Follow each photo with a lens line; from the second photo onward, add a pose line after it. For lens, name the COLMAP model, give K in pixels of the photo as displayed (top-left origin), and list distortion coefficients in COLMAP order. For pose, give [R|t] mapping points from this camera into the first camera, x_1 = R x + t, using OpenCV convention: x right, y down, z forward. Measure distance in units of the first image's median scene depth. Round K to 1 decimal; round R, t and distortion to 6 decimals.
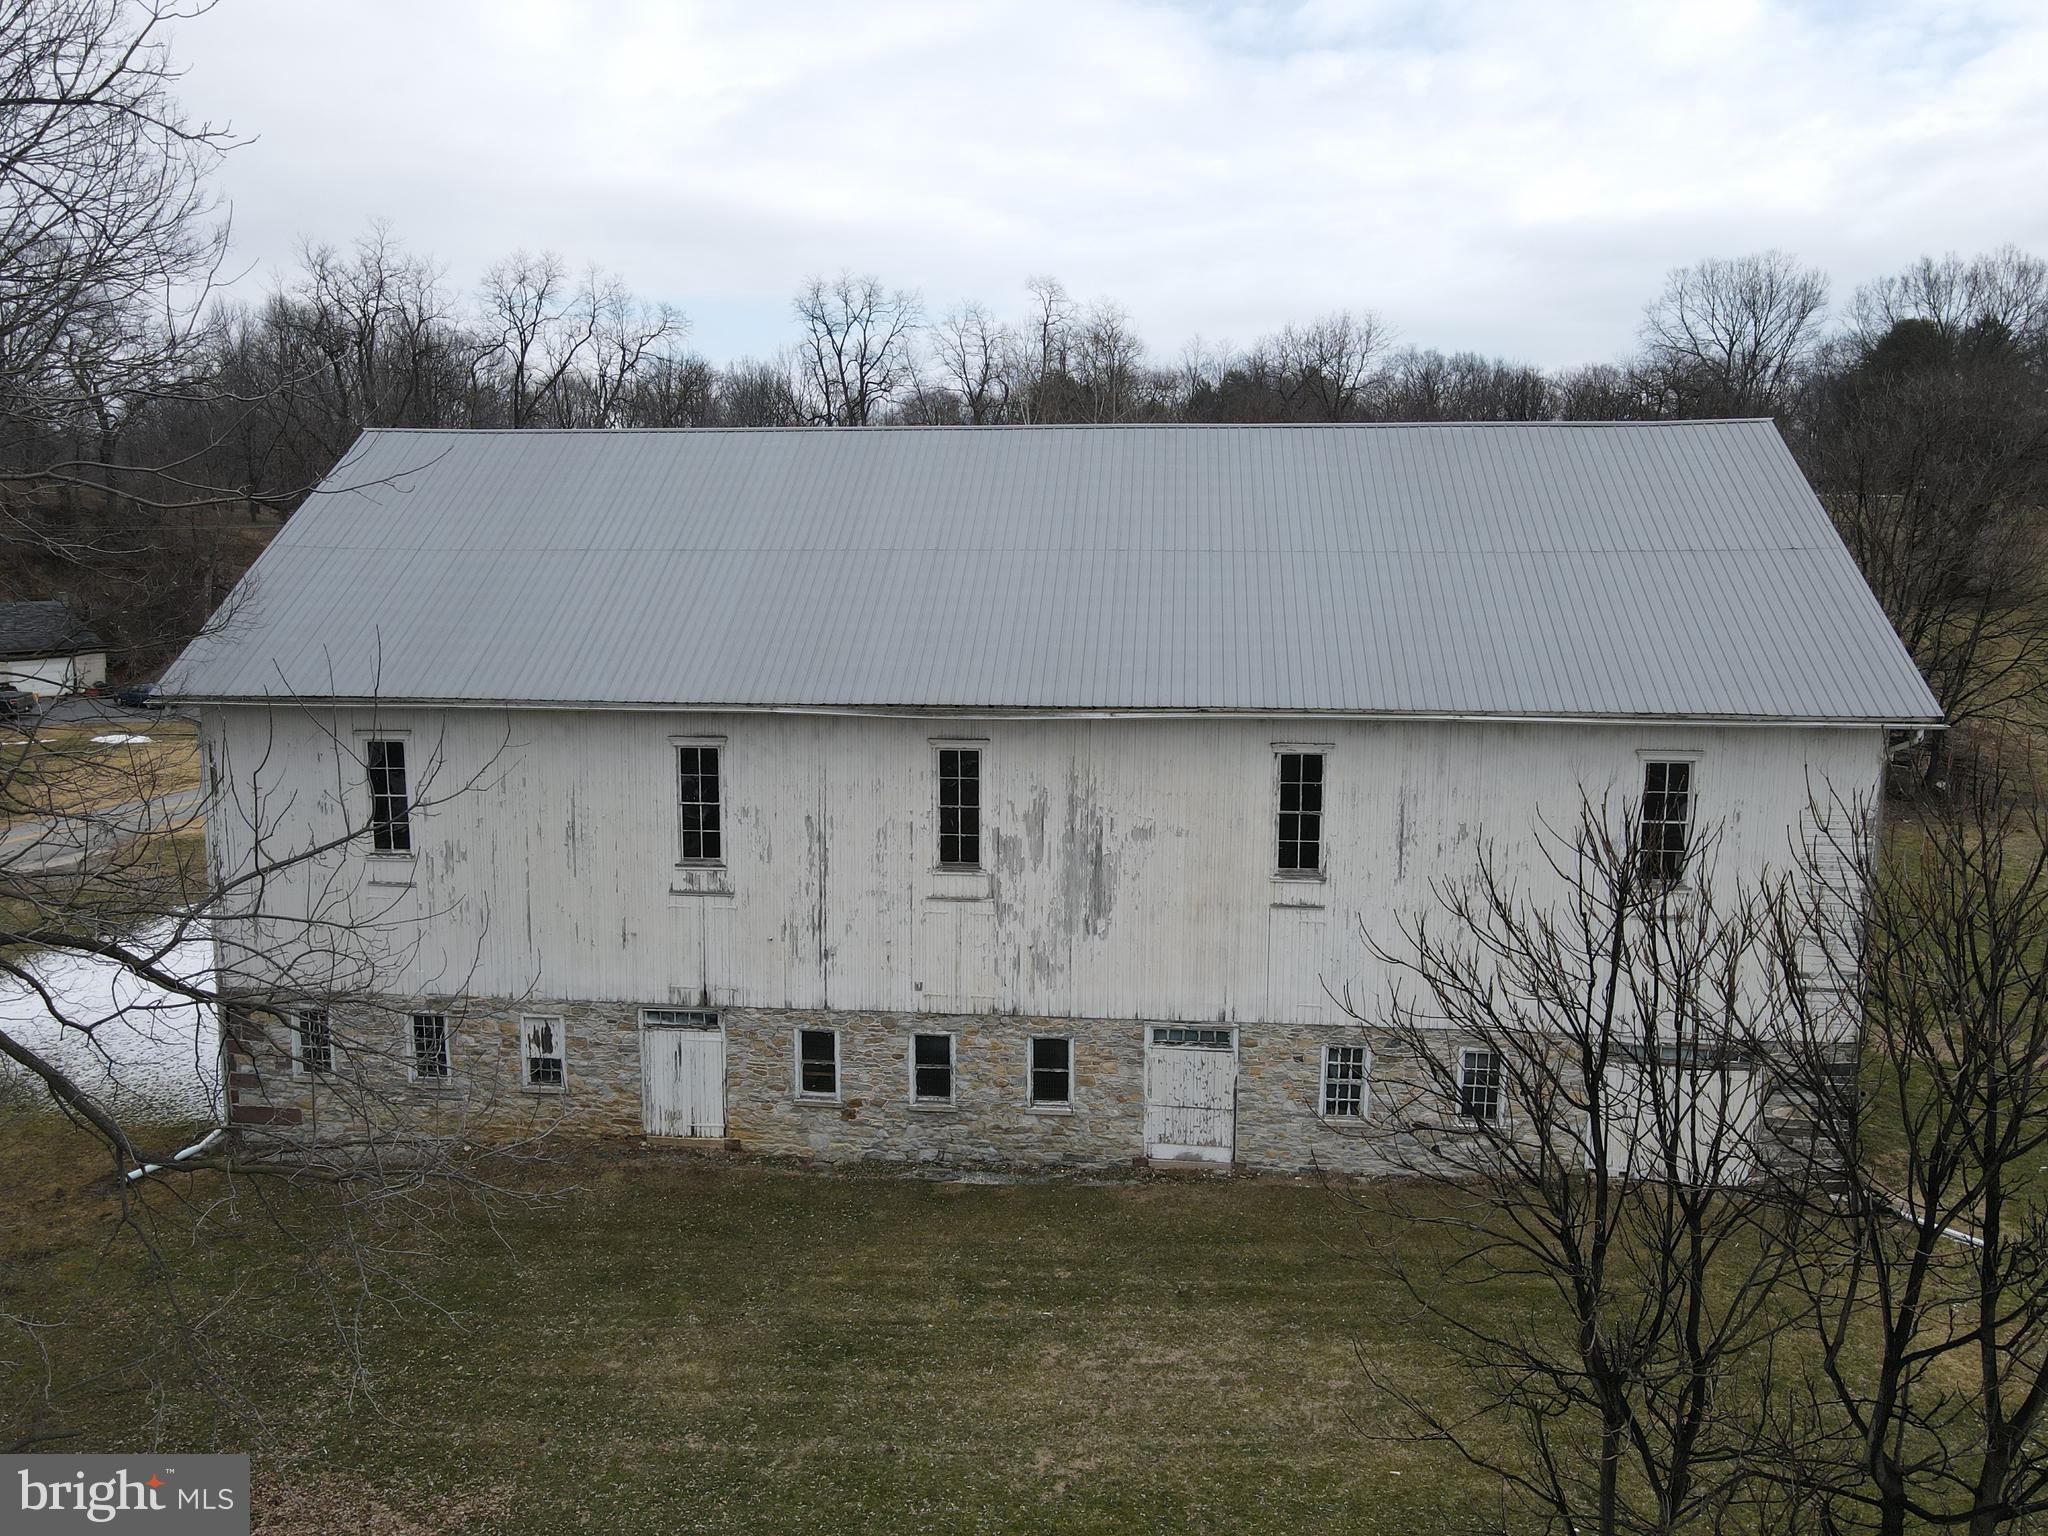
lens RADIAL K [[1511.1, 0, 1015.7], [0, 1511.1, 760.8], [0, 0, 1]] dist [-0.012476, 0.046594]
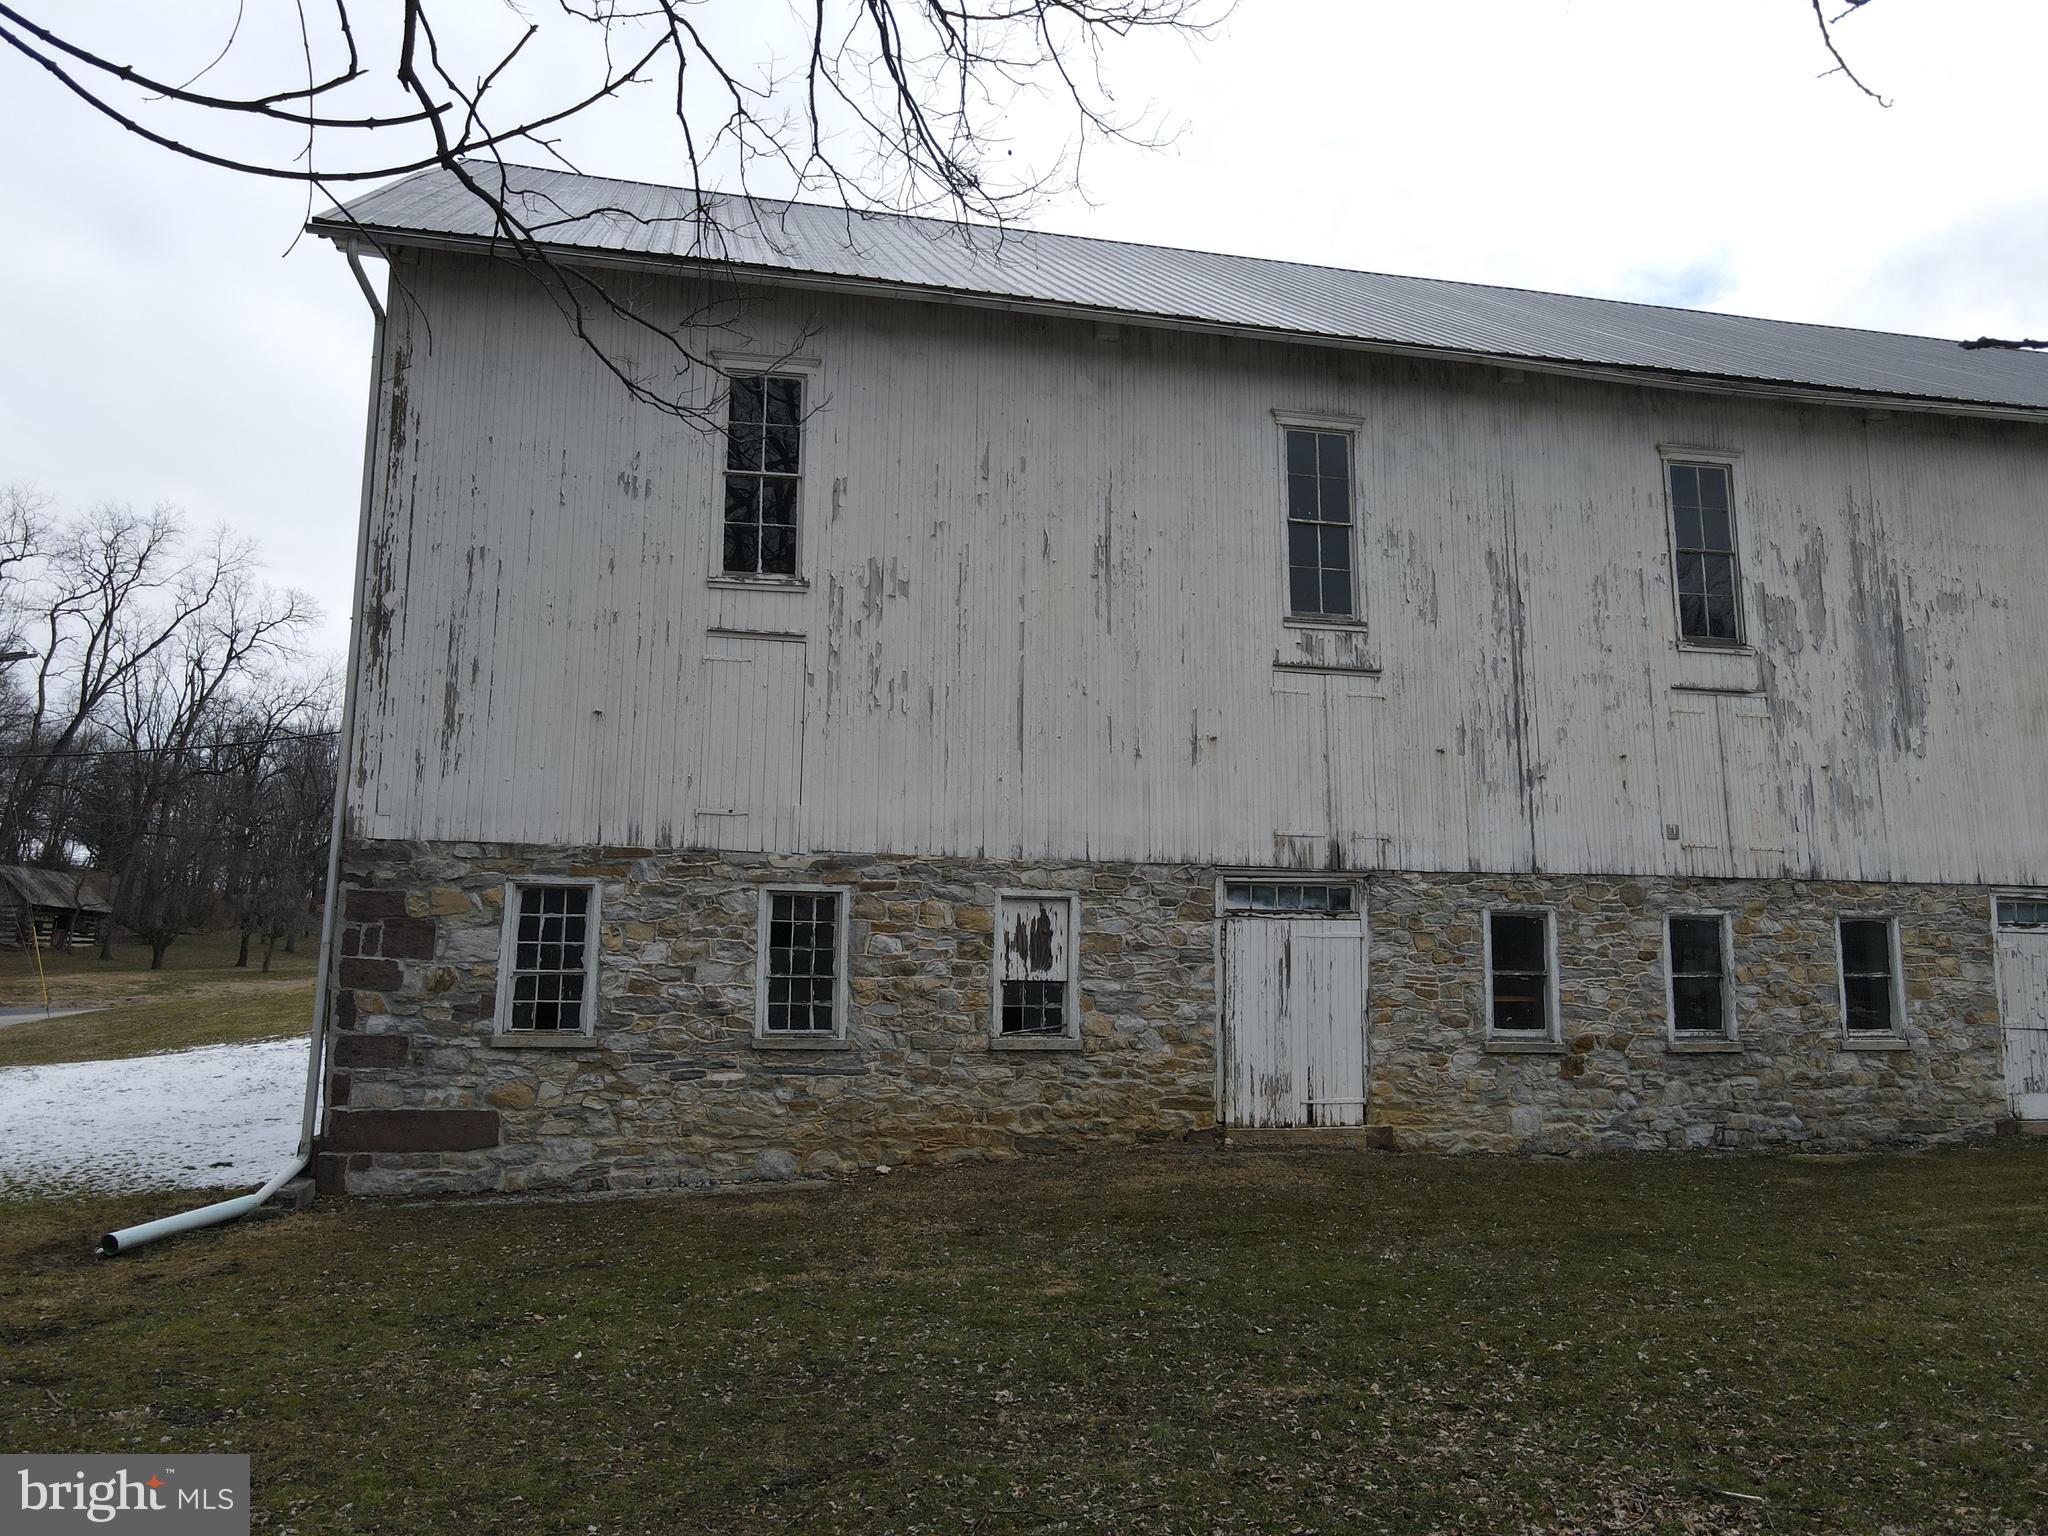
lens RADIAL K [[1511.1, 0, 1015.7], [0, 1511.1, 760.8], [0, 0, 1]] dist [-0.012476, 0.046594]
pose [[0.944637, 0.057277, 0.323080, -0.506925], [0.044172, 0.953484, -0.298191, 0.289034], [-0.325131, 0.295954, 0.898166, 0.530929]]
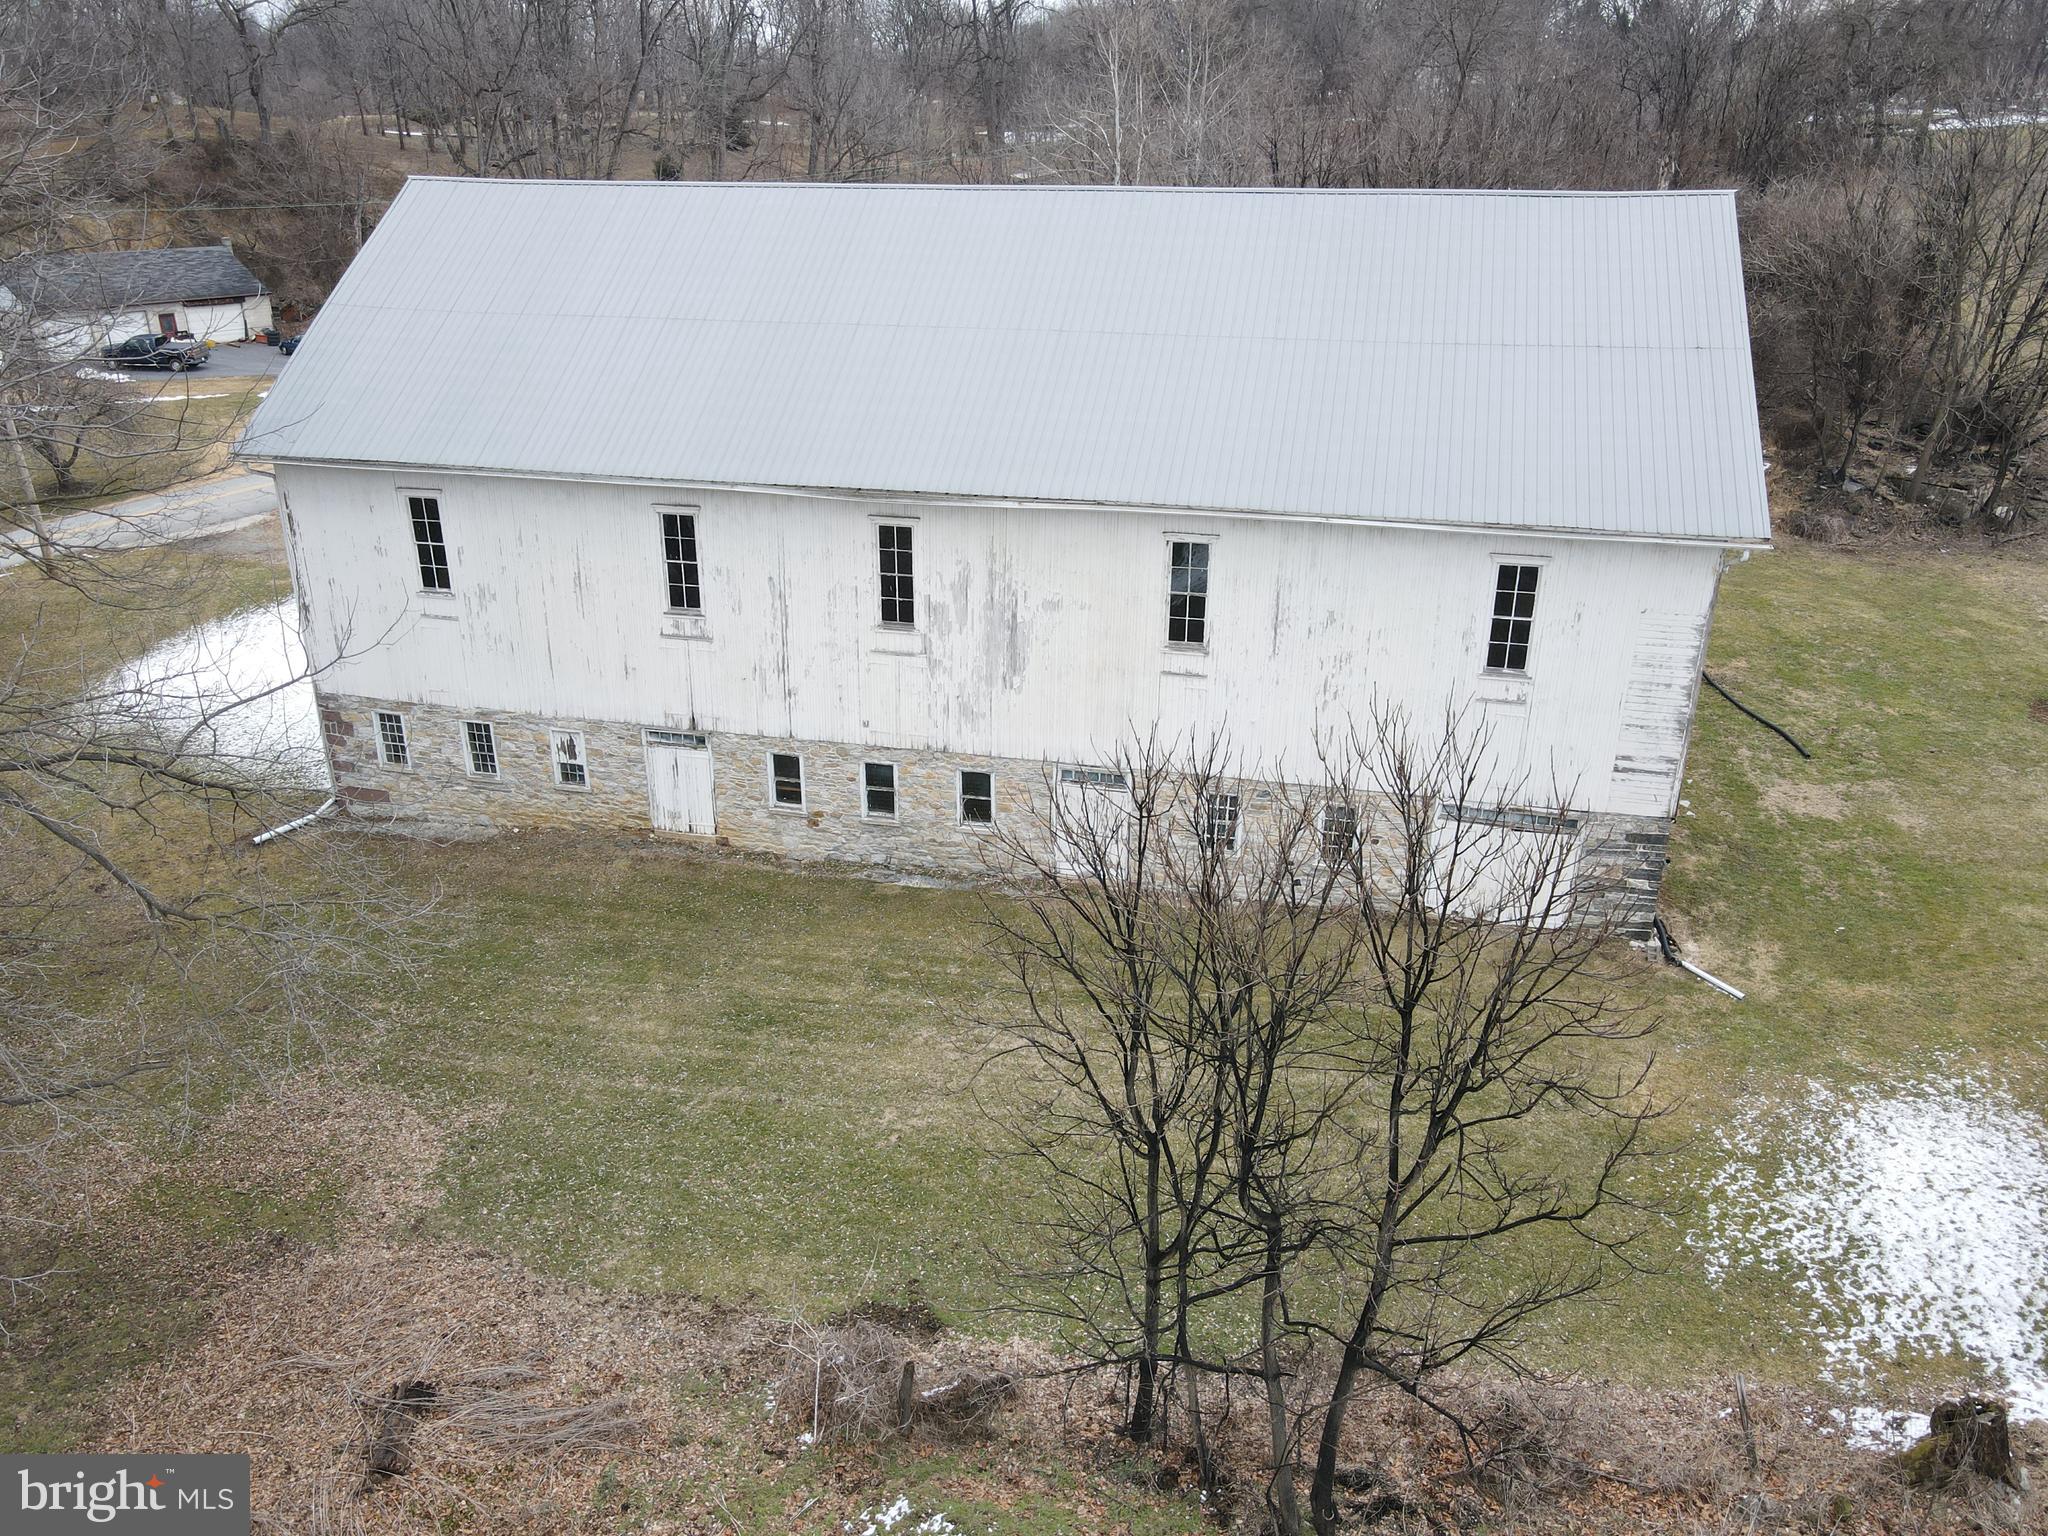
lens RADIAL K [[1511.1, 0, 1015.7], [0, 1511.1, 760.8], [0, 0, 1]] dist [-0.012476, 0.046594]
pose [[0.992269, 0.049069, -0.113997, 0.186280], [-0.018804, 0.967358, 0.252713, -0.121972], [0.122677, -0.248616, 0.960802, -0.123878]]
